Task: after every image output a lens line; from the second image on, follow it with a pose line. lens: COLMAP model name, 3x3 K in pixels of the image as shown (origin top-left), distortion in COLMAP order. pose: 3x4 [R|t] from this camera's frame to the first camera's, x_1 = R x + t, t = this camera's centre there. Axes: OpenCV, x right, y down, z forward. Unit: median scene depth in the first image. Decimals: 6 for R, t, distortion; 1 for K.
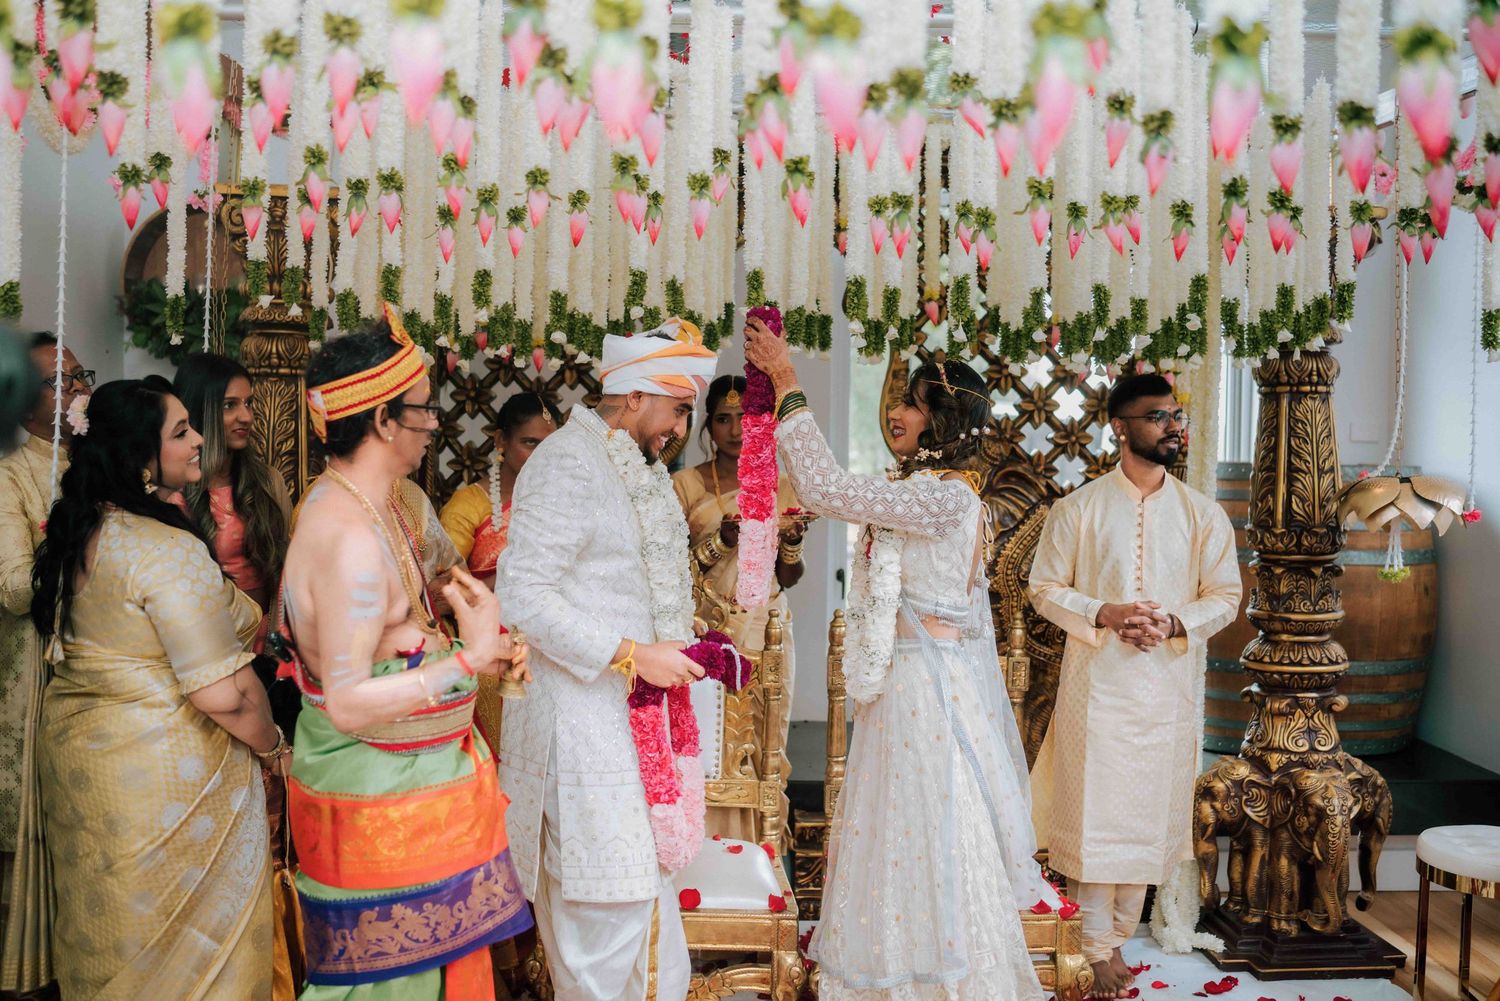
lens RADIAL K [[1429.4, 0, 750.0], [0, 1429.4, 500.5], [0, 0, 1]] dist [-0.198161, 0.248811]
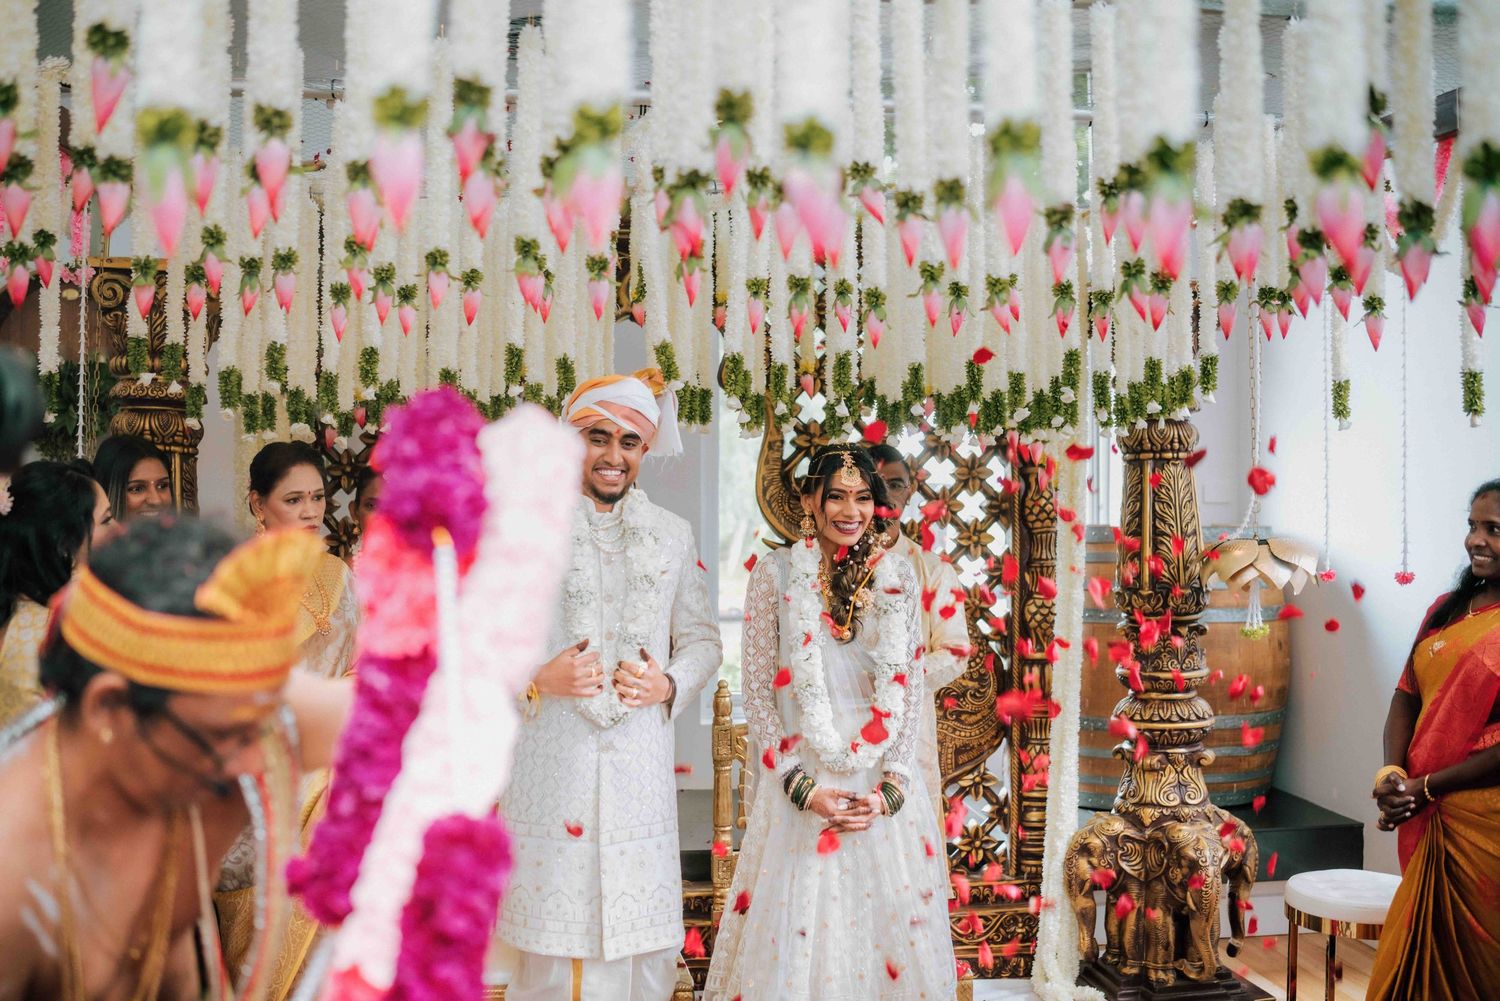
lens RADIAL K [[1429.4, 0, 750.0], [0, 1429.4, 500.5], [0, 0, 1]] dist [-0.198161, 0.248811]
pose [[0.994058, -0.012067, 0.108184, -0.025851], [0.016839, 0.998920, -0.043310, -0.006410], [-0.107544, 0.044875, 0.993187, -0.009385]]
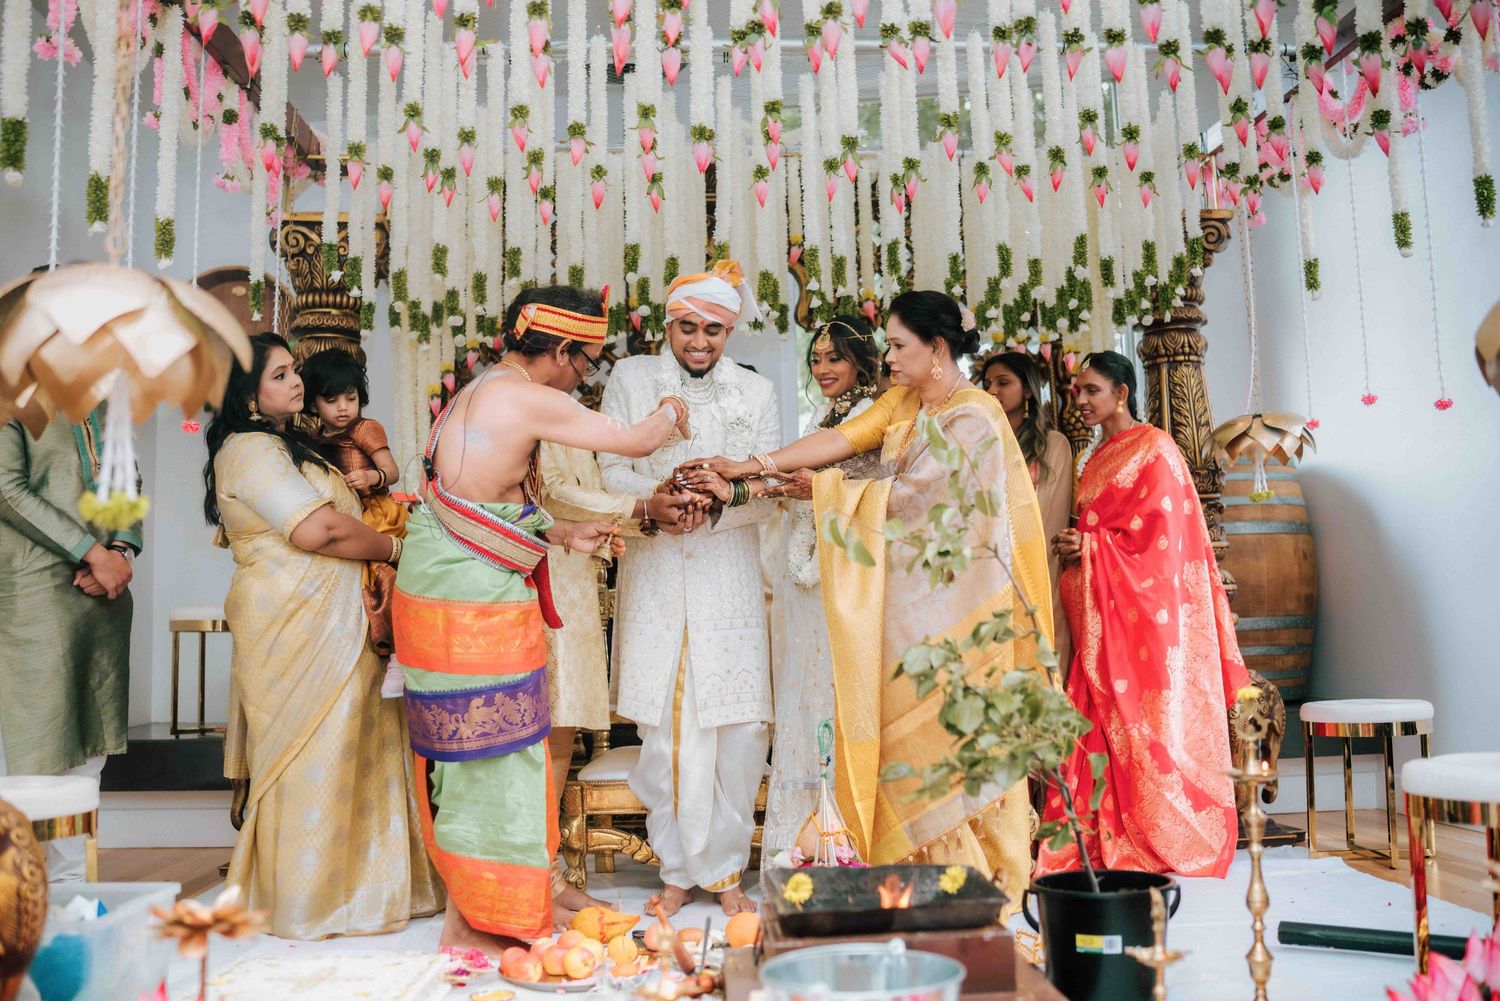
lens RADIAL K [[1442.6, 0, 750.0], [0, 1442.6, 500.5], [0, 0, 1]] dist [-0.227977, 0.367450]
pose [[0.998078, -0.034086, 0.051755, -0.044022], [0.040951, 0.989589, -0.137976, 0.199701], [-0.046513, 0.139830, 0.989082, -0.187605]]
